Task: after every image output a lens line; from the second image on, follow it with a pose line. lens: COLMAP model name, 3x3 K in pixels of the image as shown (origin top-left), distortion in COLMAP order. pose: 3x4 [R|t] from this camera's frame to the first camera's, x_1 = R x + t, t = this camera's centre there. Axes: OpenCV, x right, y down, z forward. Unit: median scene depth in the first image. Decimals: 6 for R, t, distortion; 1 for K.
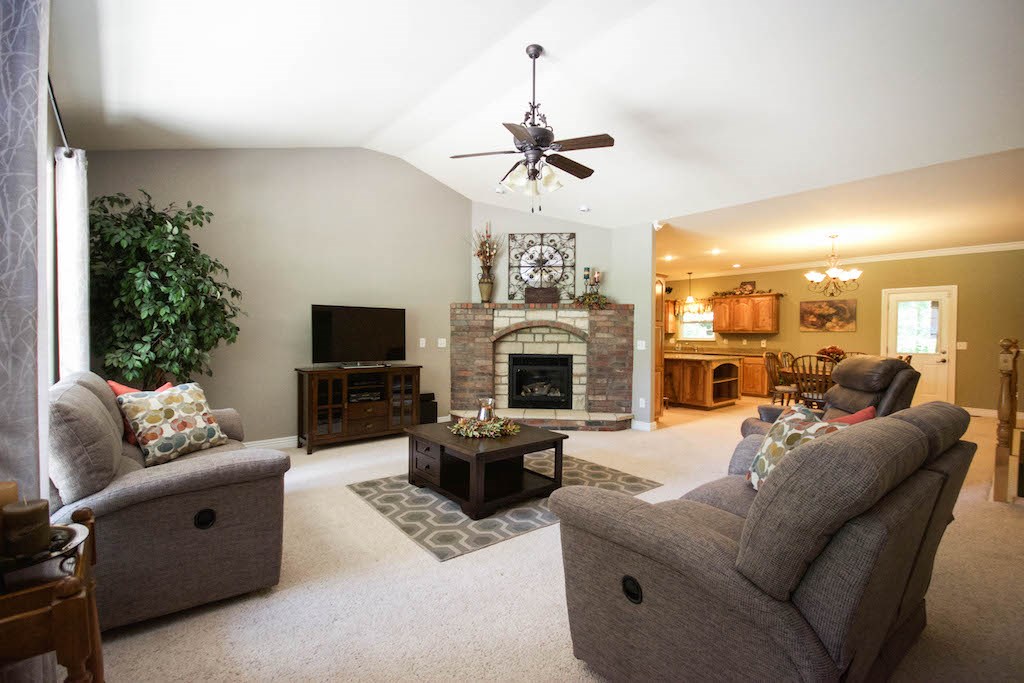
lens RADIAL K [[451.4, 0, 513.6], [0, 451.4, 342.3], [0, 0, 1]] dist [0.000881, -0.002513]
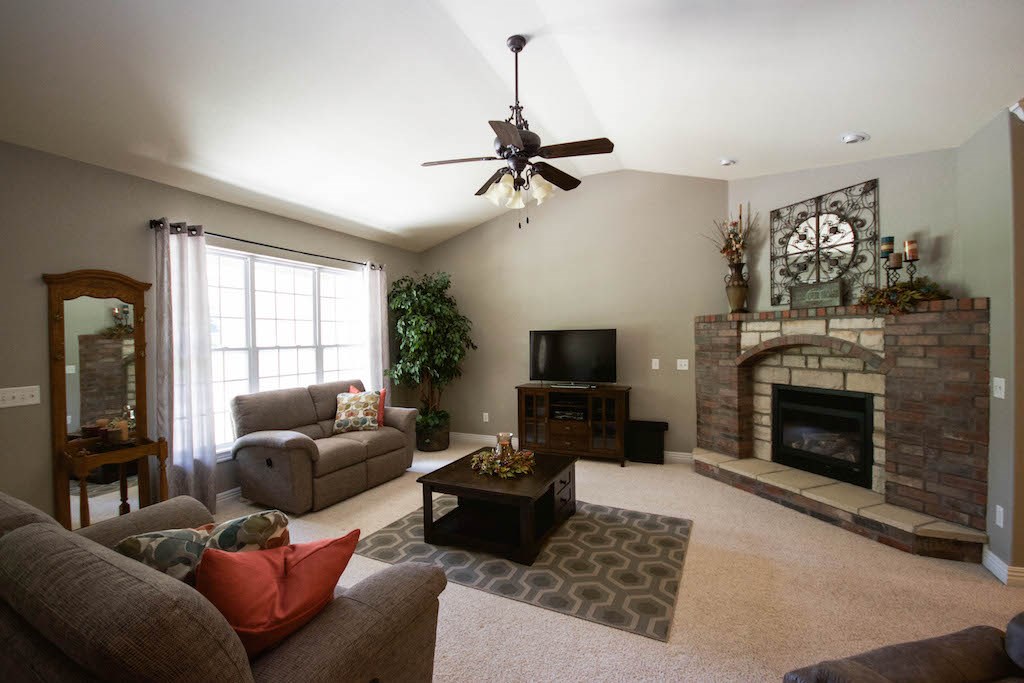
lens RADIAL K [[451.4, 0, 516.6], [0, 451.4, 343.0], [0, 0, 1]] dist [0.000881, -0.002513]
pose [[0.408248, -0.004607, -0.912860, 0.469117], [0.002048, 0.999989, -0.004131, -0.035253], [0.912869, -0.000183, 0.408253, 0.360171]]
